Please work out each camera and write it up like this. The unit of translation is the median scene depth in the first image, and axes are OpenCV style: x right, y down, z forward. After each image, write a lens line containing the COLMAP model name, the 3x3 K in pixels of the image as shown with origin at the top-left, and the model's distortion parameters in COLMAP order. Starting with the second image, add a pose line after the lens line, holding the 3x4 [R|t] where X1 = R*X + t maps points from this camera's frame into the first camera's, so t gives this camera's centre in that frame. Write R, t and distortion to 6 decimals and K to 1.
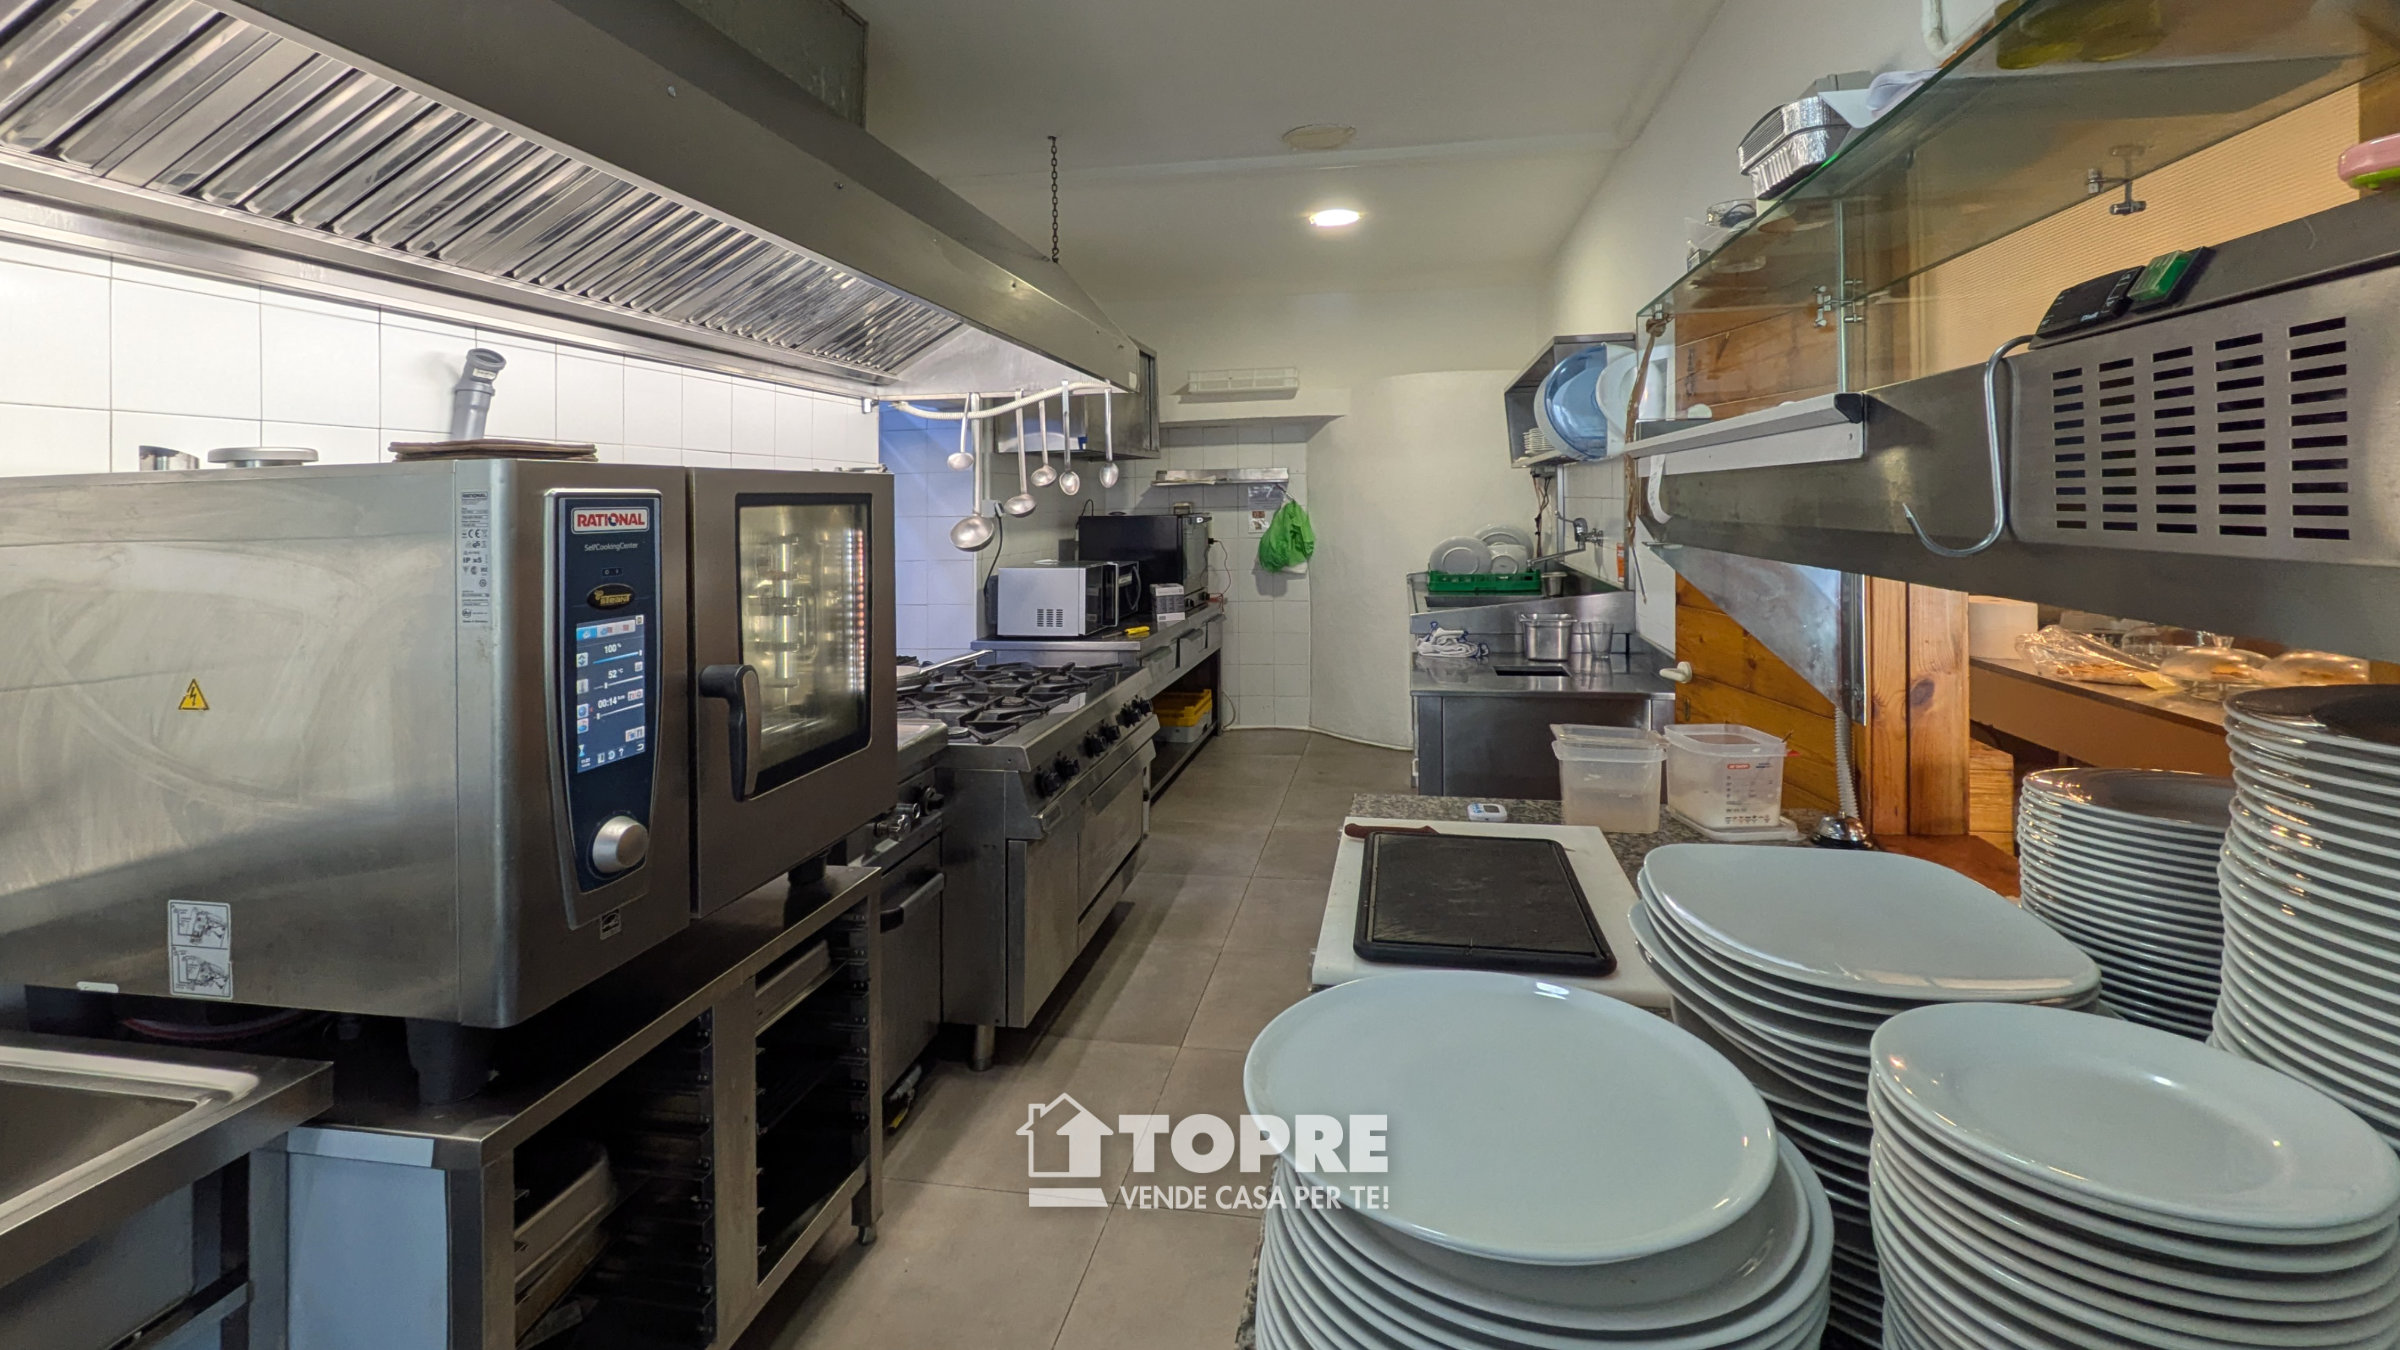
lens RADIAL K [[984.3, 0, 1215.1], [0, 984.3, 654.2], [0, 0, 1]] dist [0.001430, 0.000019]
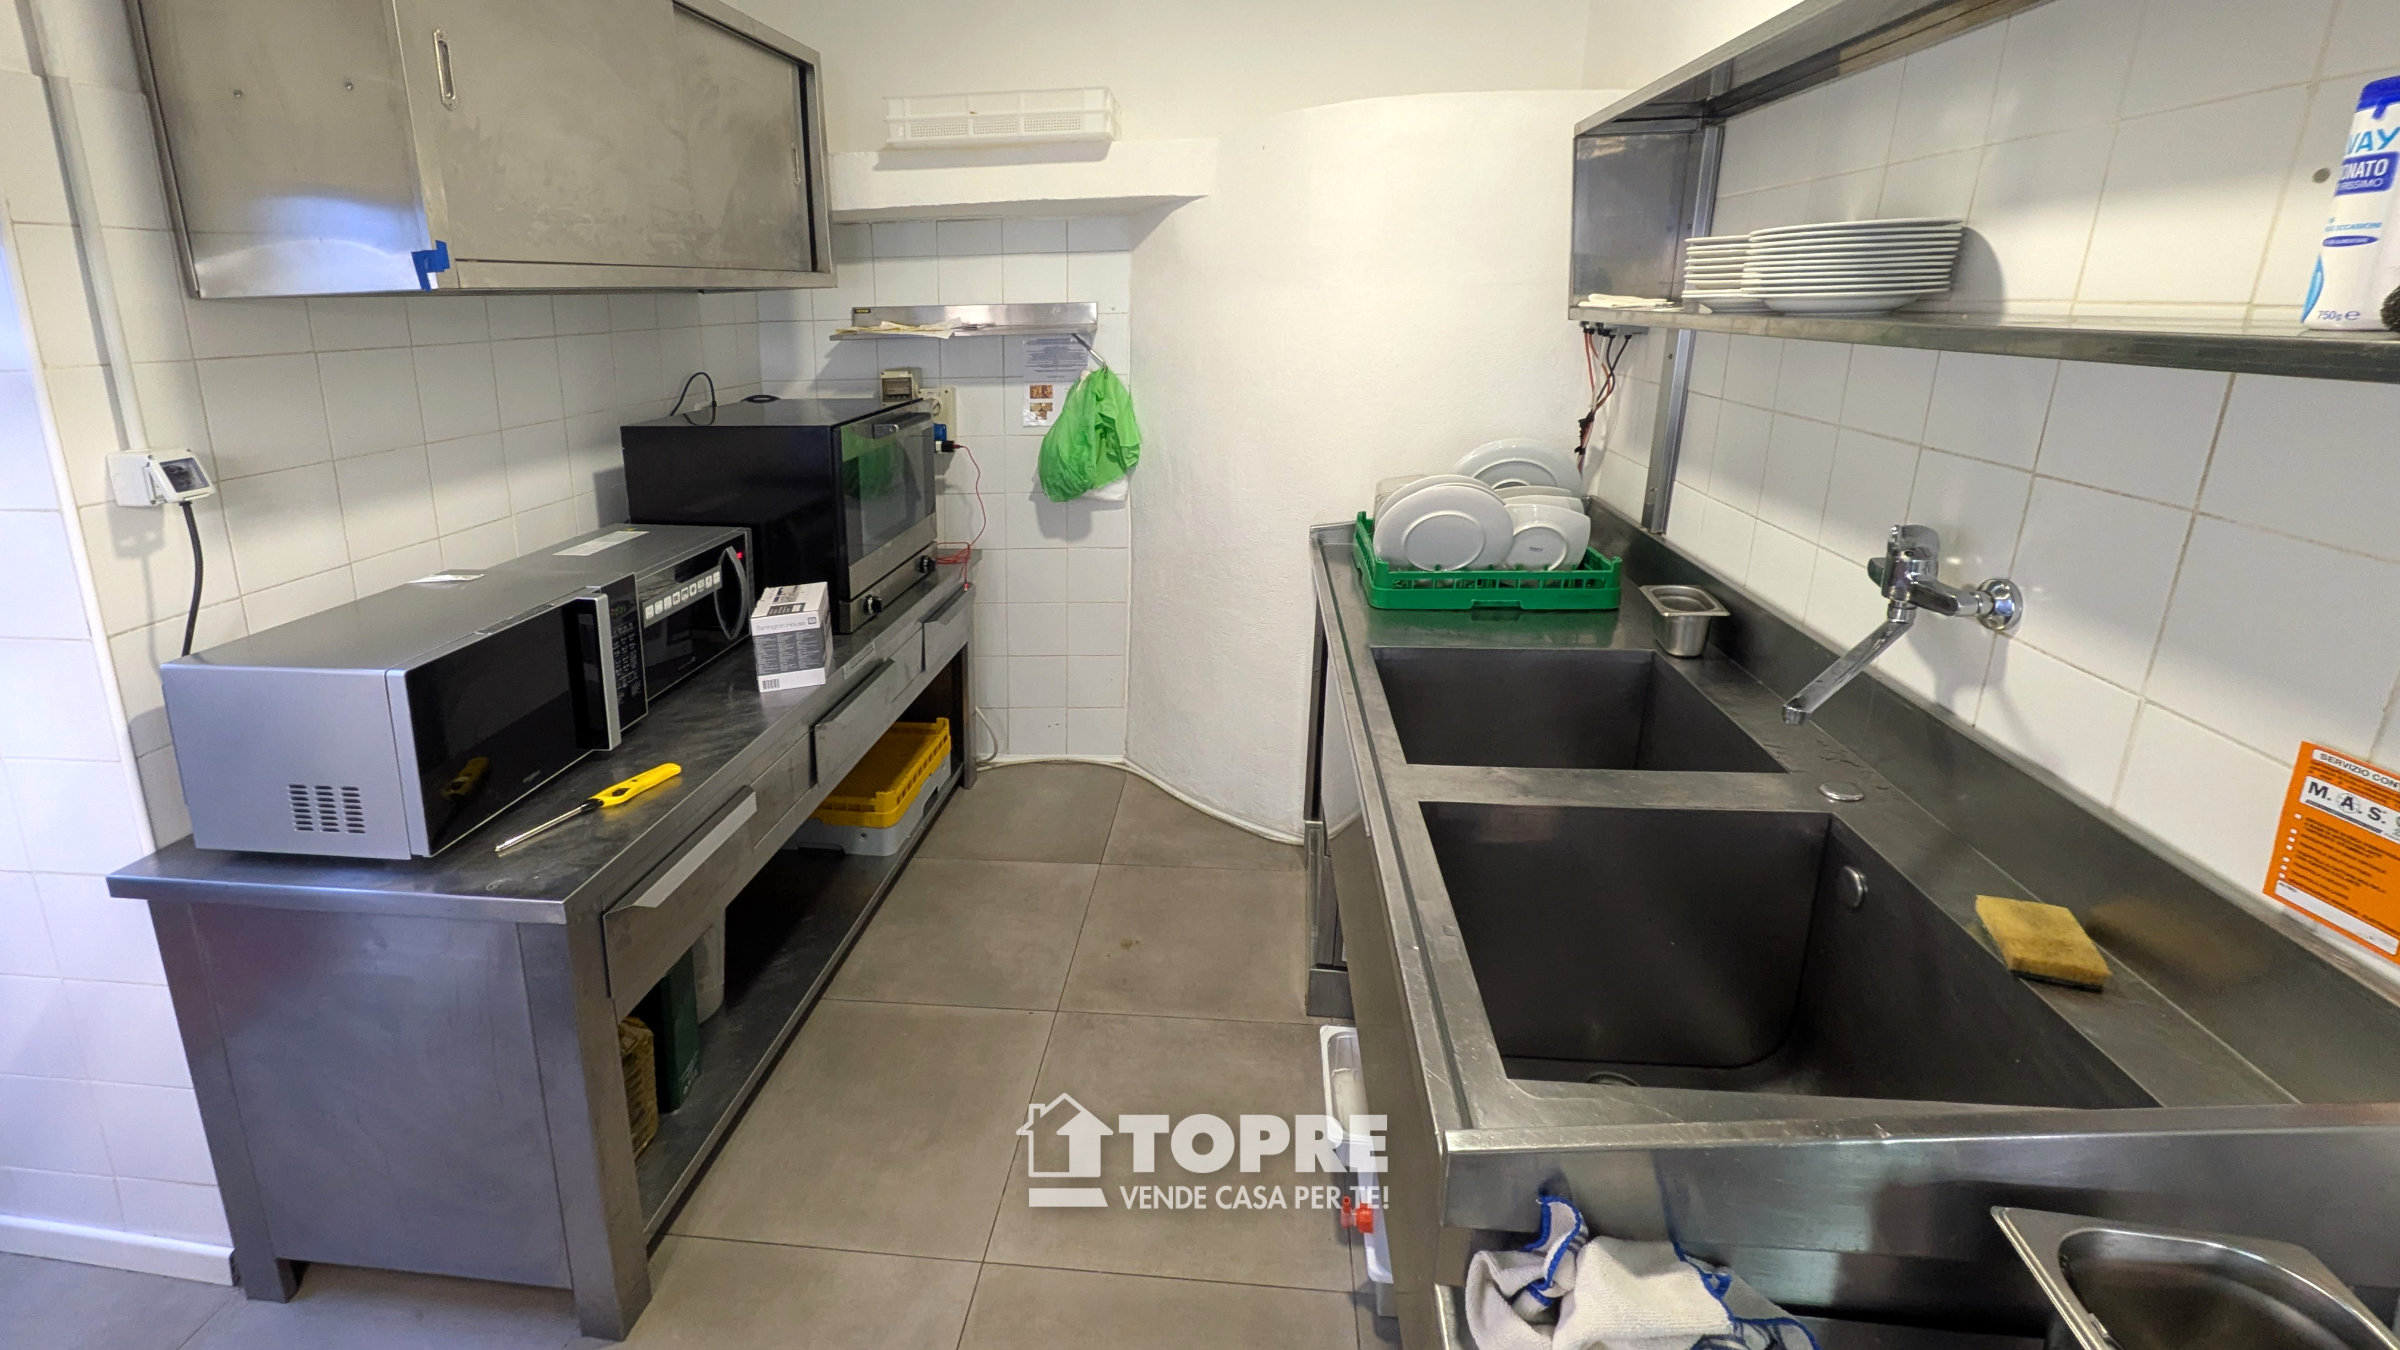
lens RADIAL K [[984.3, 0, 1049.8], [0, 984.3, 693.2], [0, 0, 1]] dist [0.001430, 0.000019]
pose [[0.999743, 0.010987, -0.019812, 0.066533], [-0.006304, 0.974902, 0.222547, -0.107330], [0.021760, -0.222365, 0.974721, 0.457083]]
